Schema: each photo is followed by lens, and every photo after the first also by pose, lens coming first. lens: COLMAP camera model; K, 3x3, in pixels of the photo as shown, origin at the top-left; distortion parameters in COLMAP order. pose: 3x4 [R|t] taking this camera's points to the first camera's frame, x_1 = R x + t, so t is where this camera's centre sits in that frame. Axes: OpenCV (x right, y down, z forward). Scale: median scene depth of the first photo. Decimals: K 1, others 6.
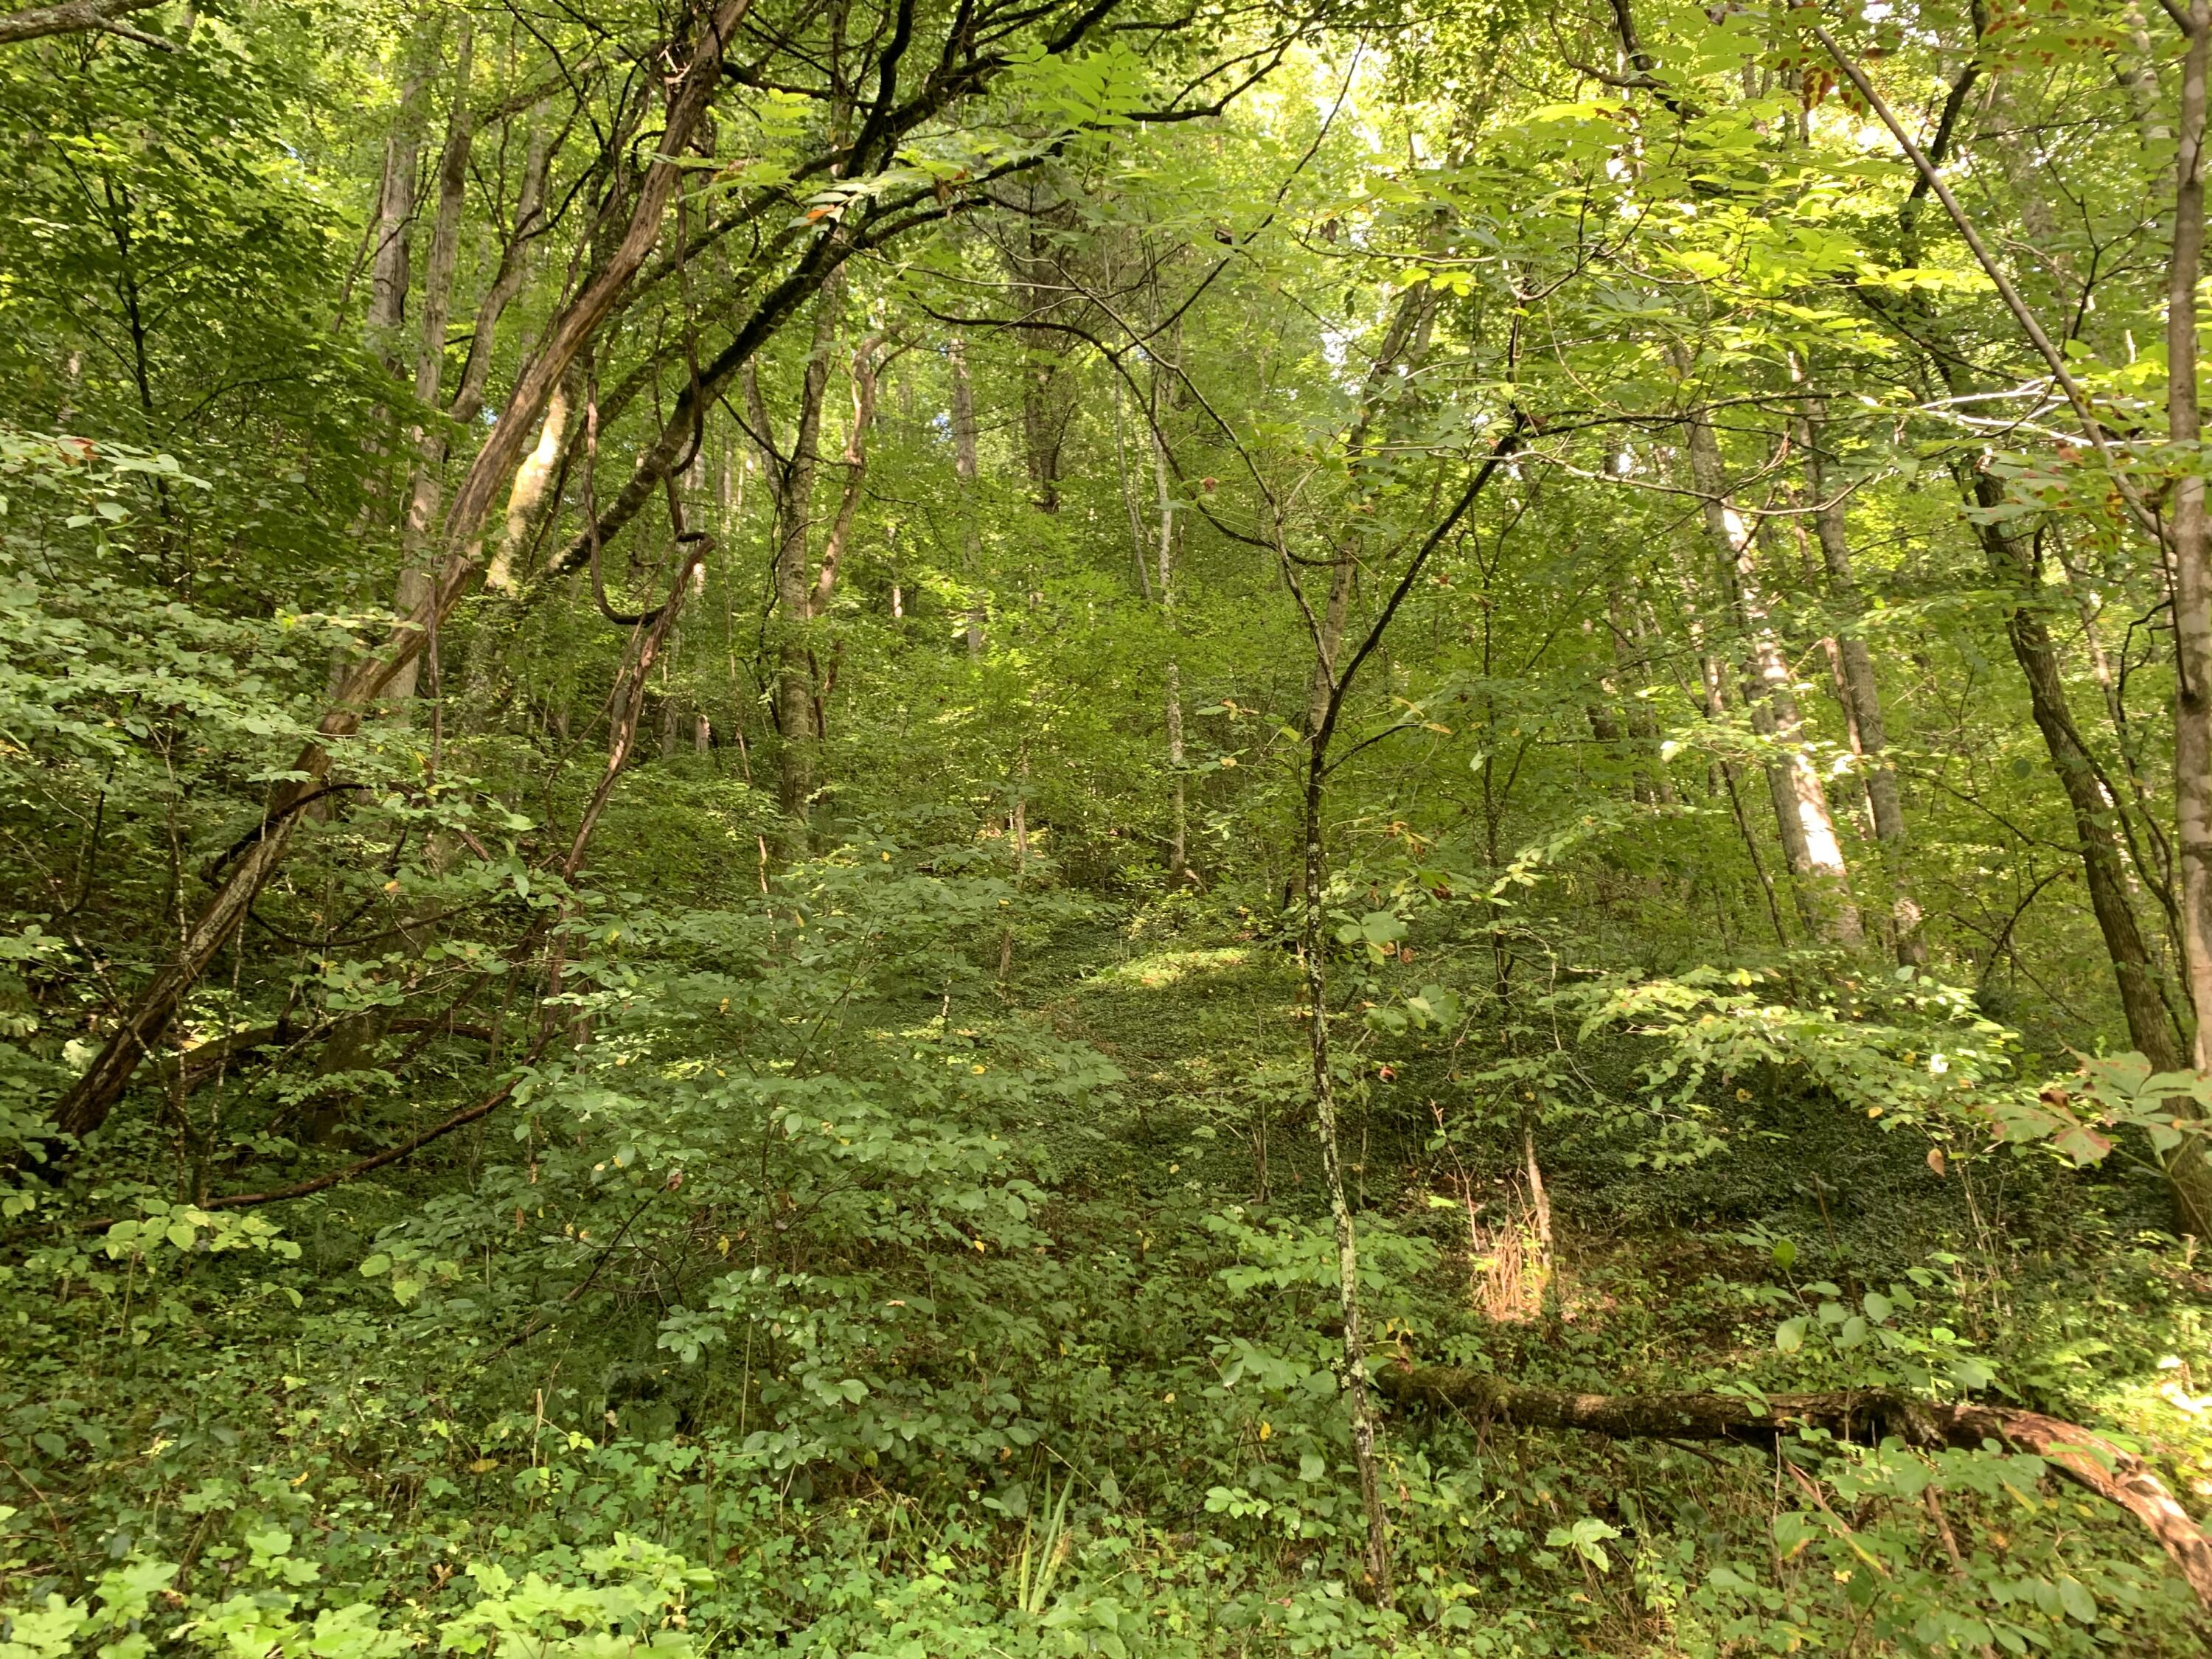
lens RADIAL K [[1713.2, 0, 1087.3], [0, 1713.2, 827.6], [0, 0, 1]] dist [-0.001125, 0.000536]
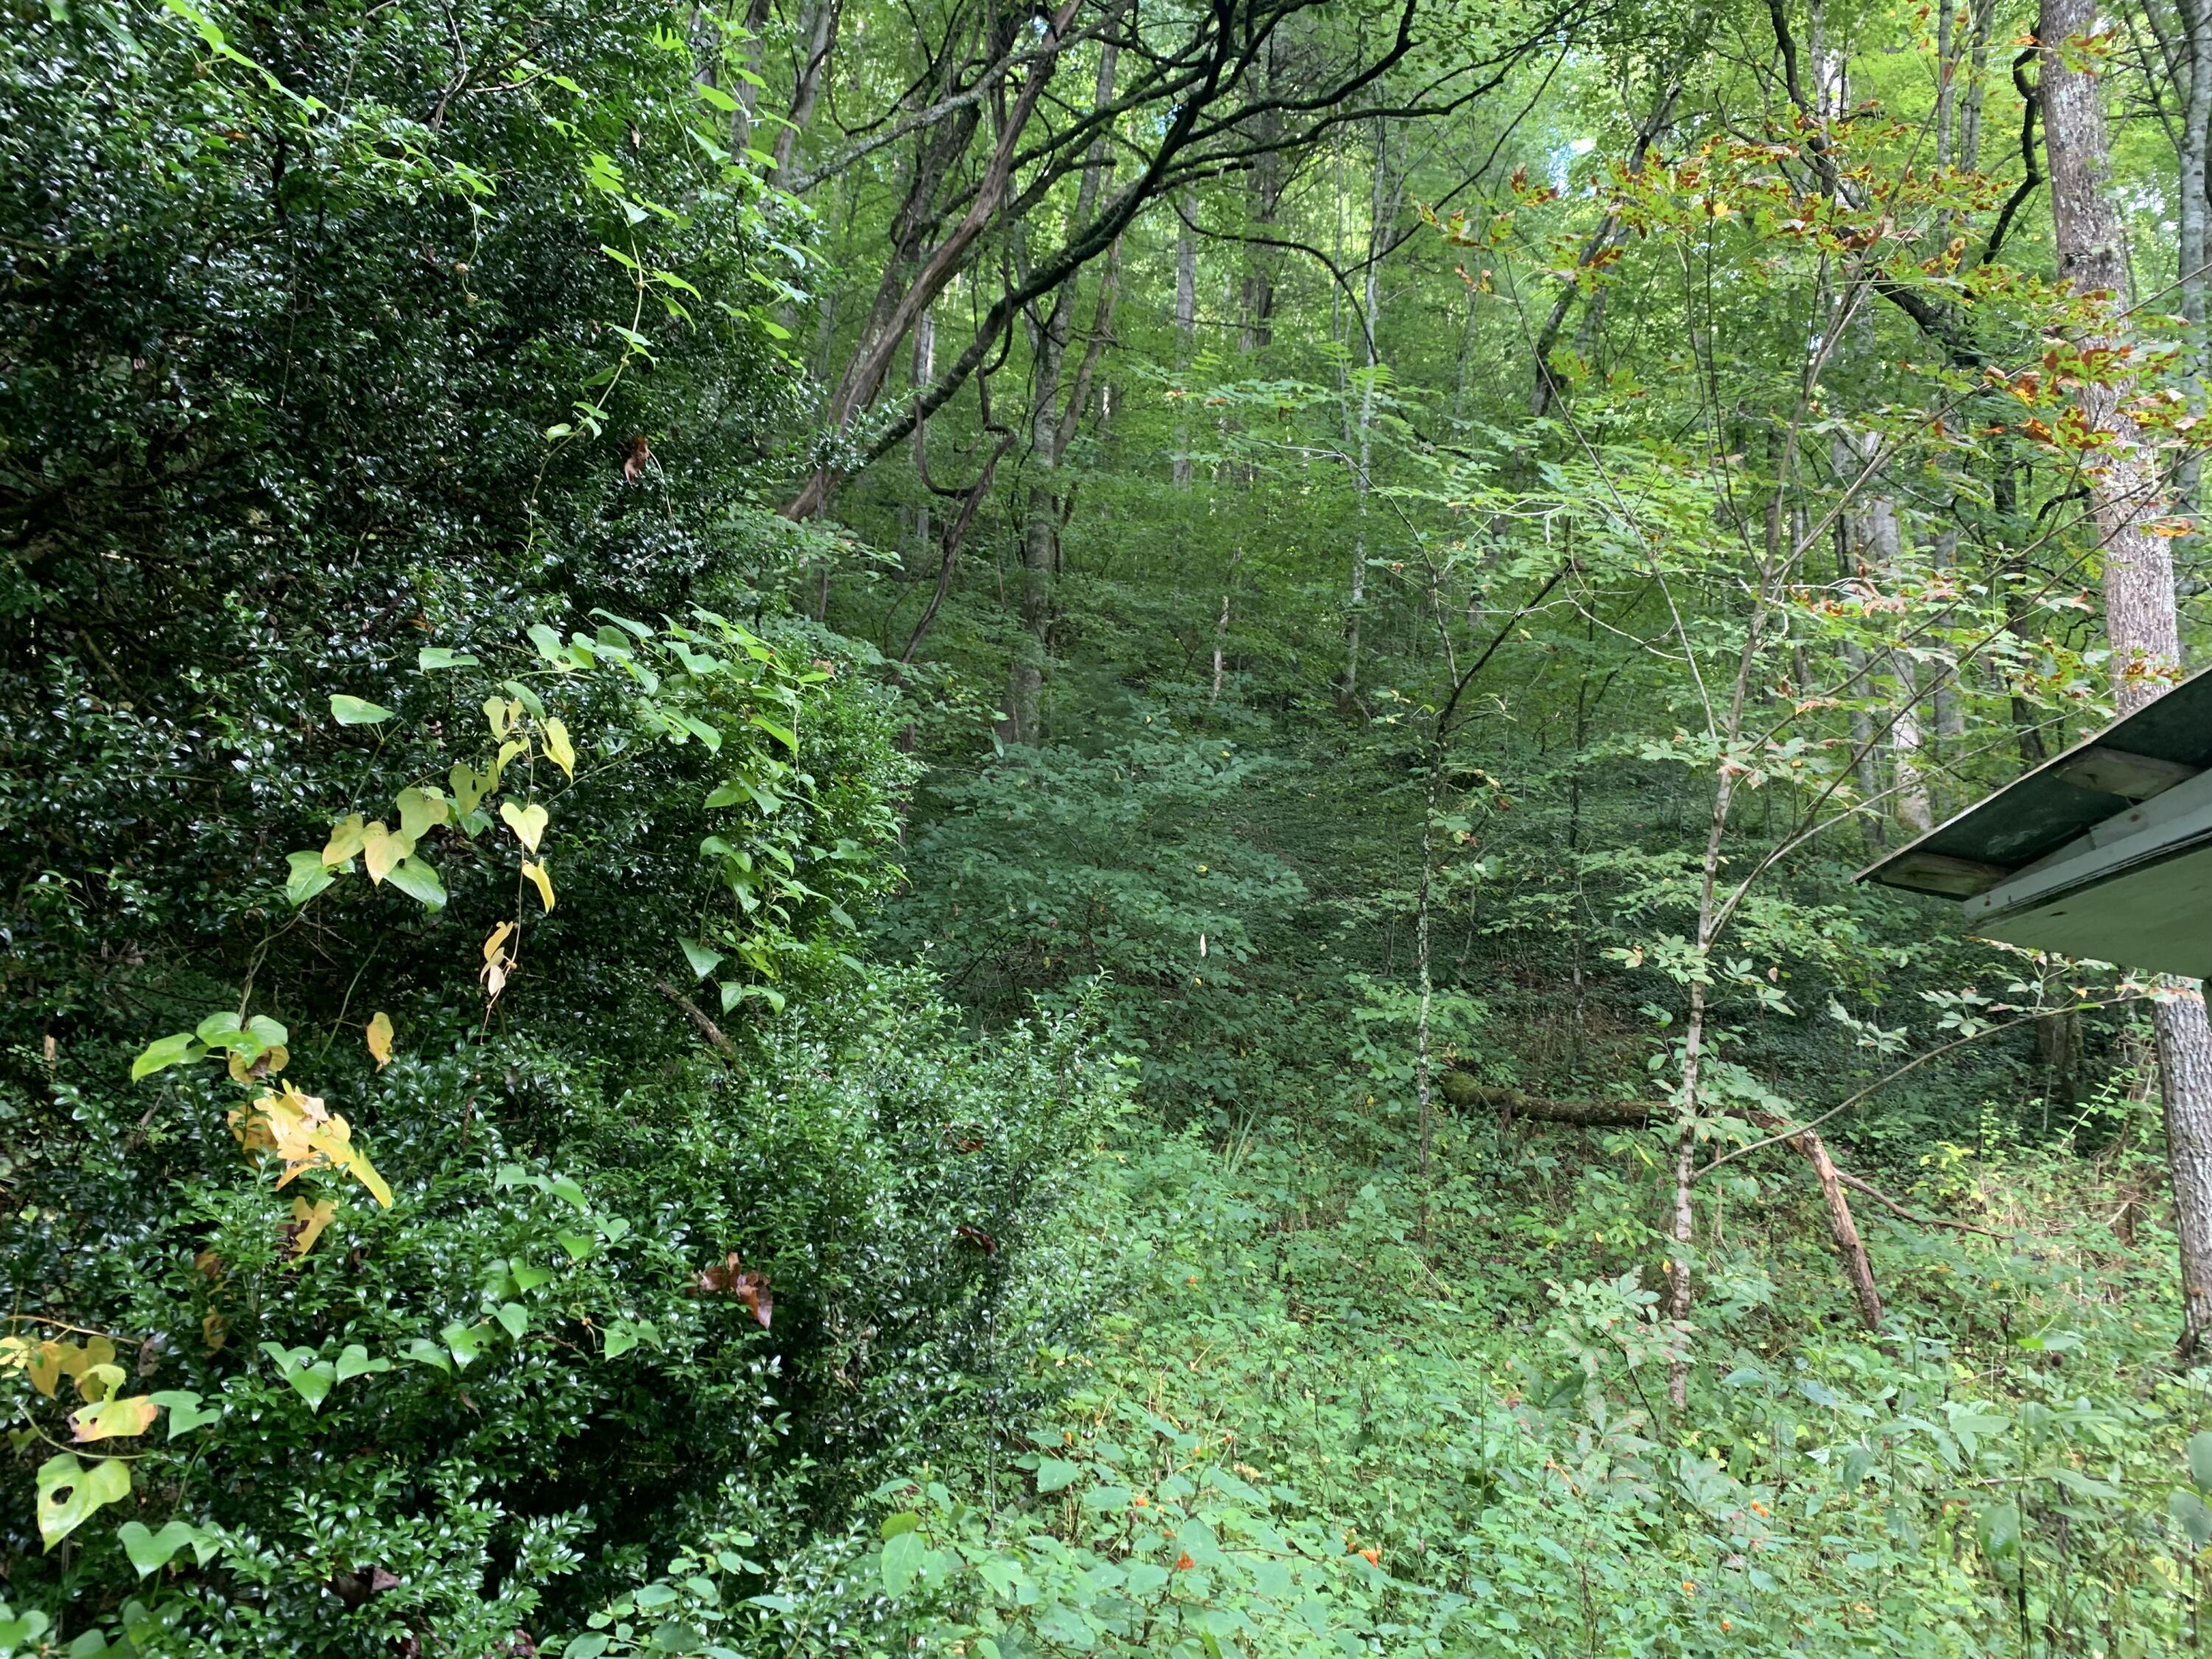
lens RADIAL K [[1713.2, 0, 1115.3], [0, 1713.2, 850.7], [0, 0, 1]] dist [-0.001125, 0.000536]
pose [[0.993014, 0.097134, -0.066997, -0.046387], [-0.086283, 0.985027, 0.149254, -0.101233], [0.080491, -0.142431, 0.986527, -0.537920]]
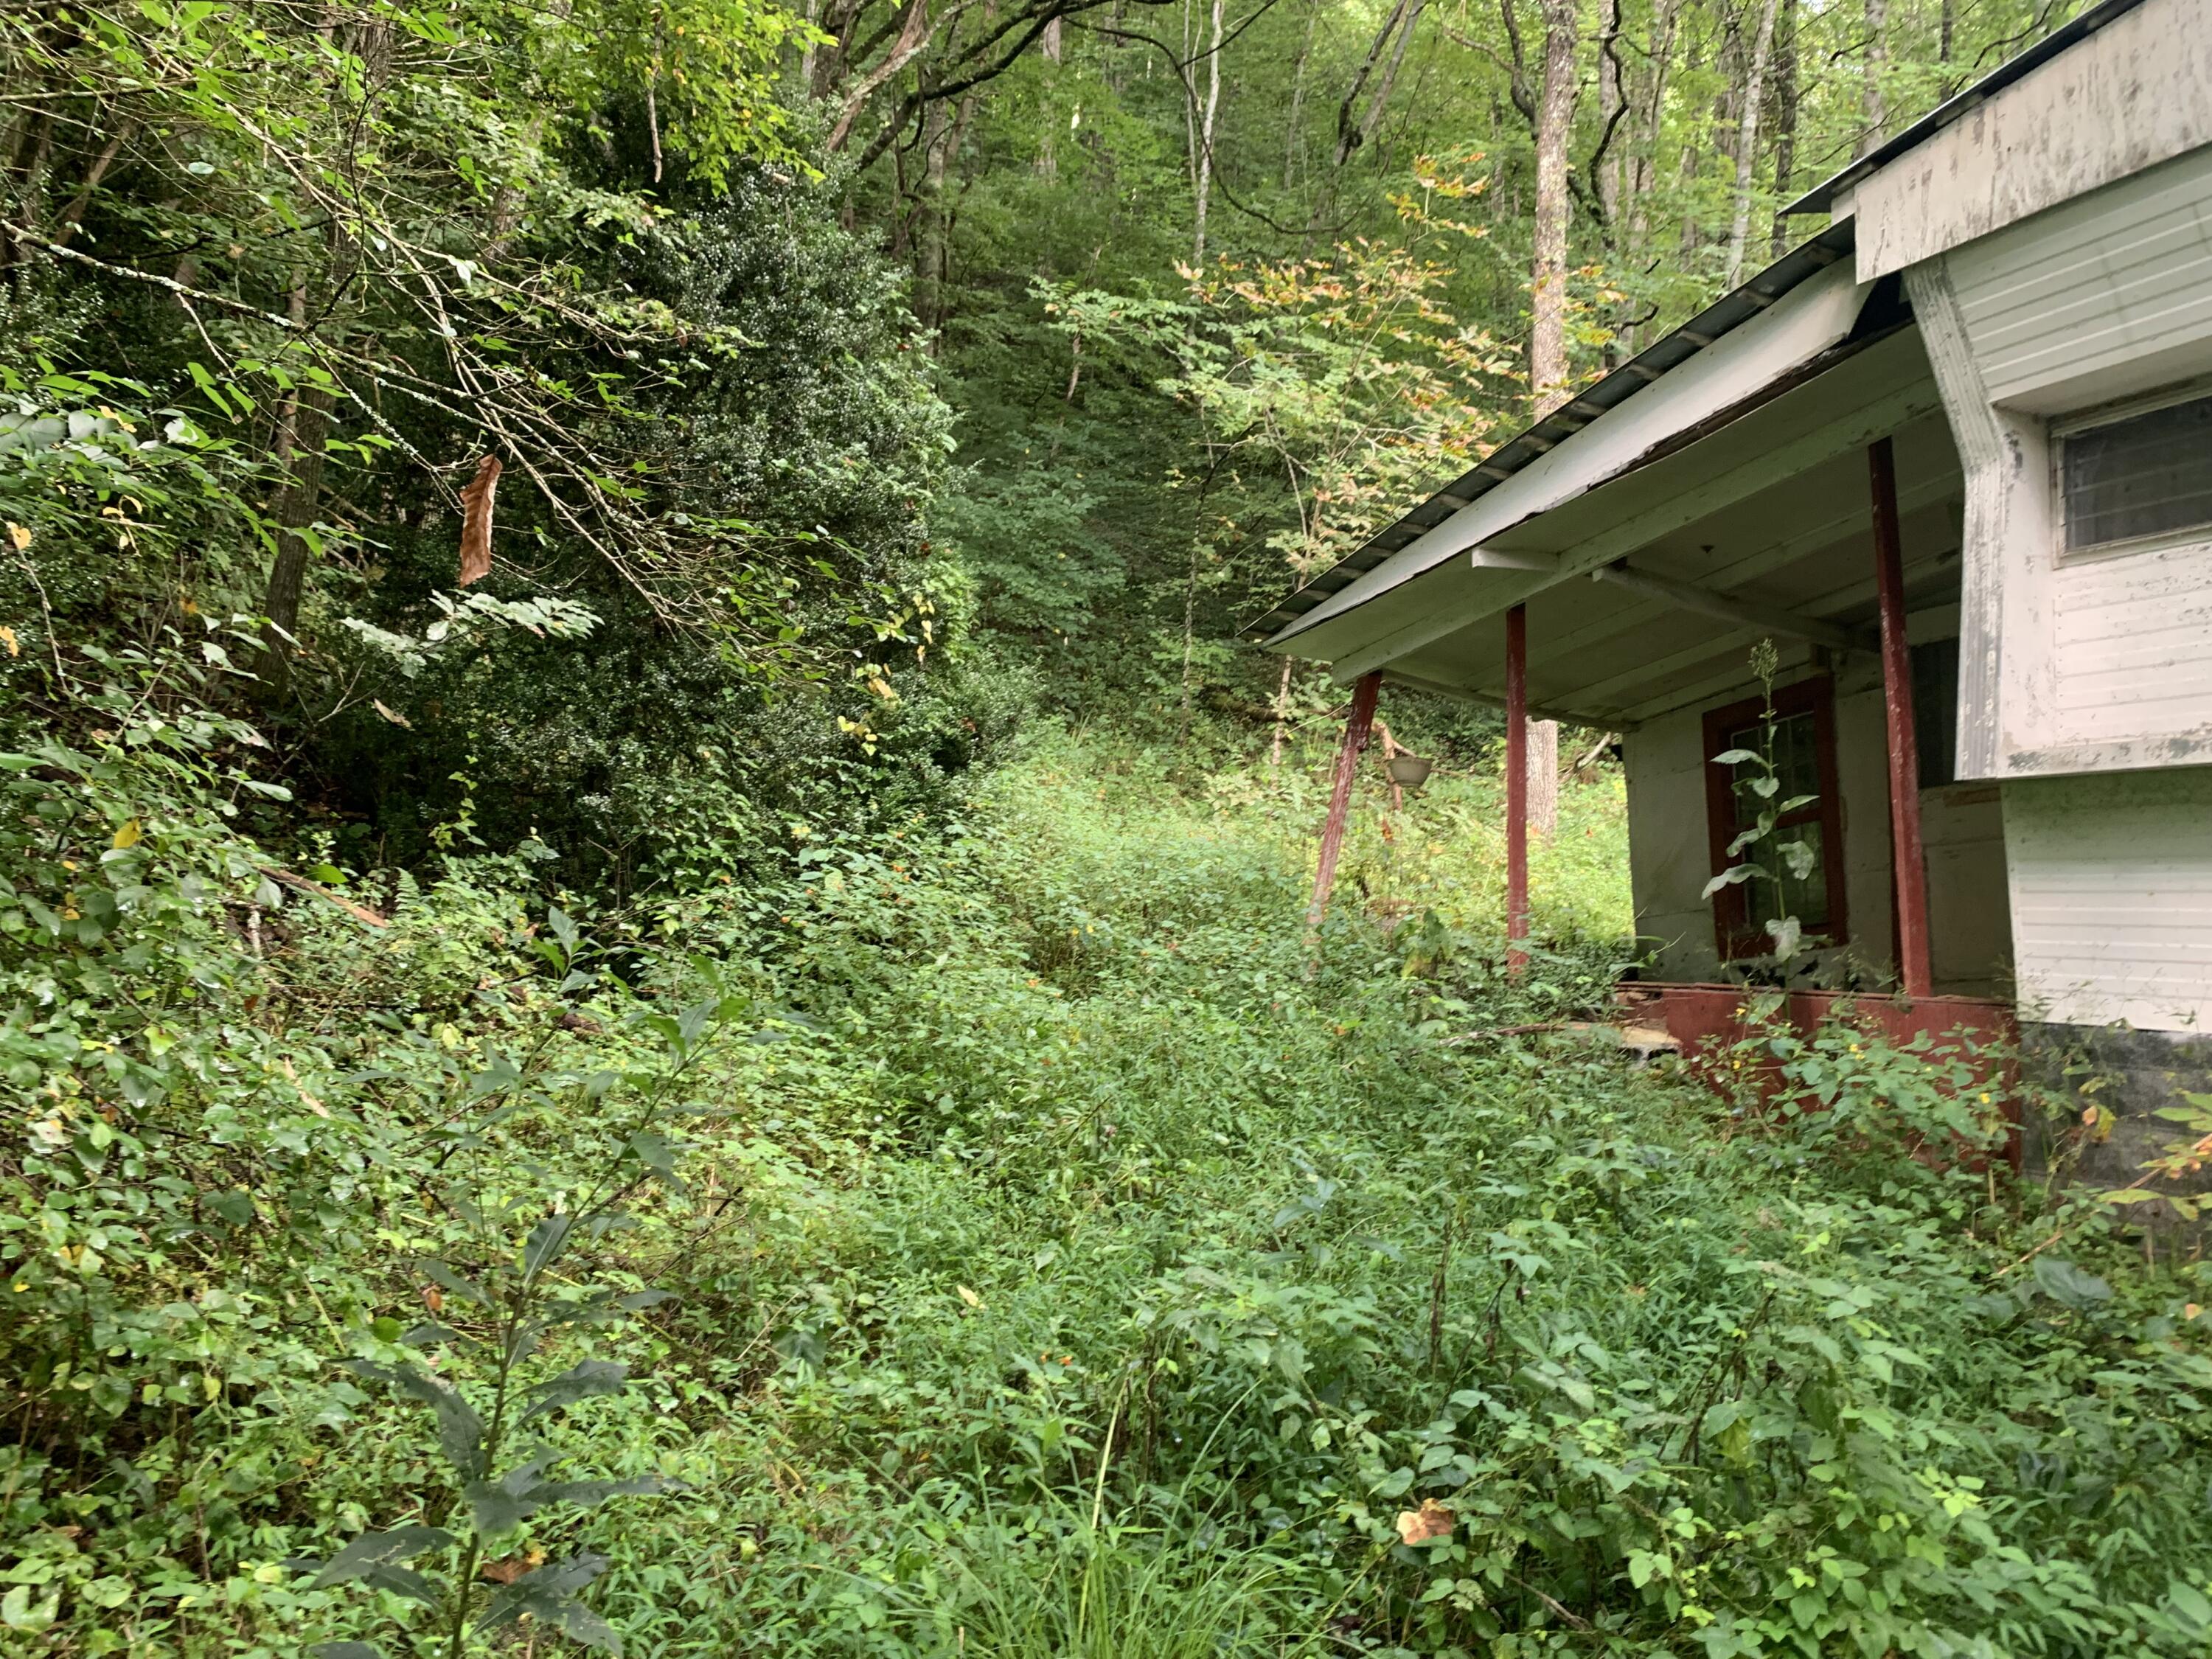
lens RADIAL K [[1713.2, 0, 1114.2], [0, 1713.2, 811.4], [0, 0, 1]] dist [-0.001125, 0.000536]
pose [[0.992377, 0.116867, 0.039119, -0.050670], [-0.123232, 0.937186, 0.326337, -0.356213], [0.001476, -0.328670, 0.944444, -1.511717]]
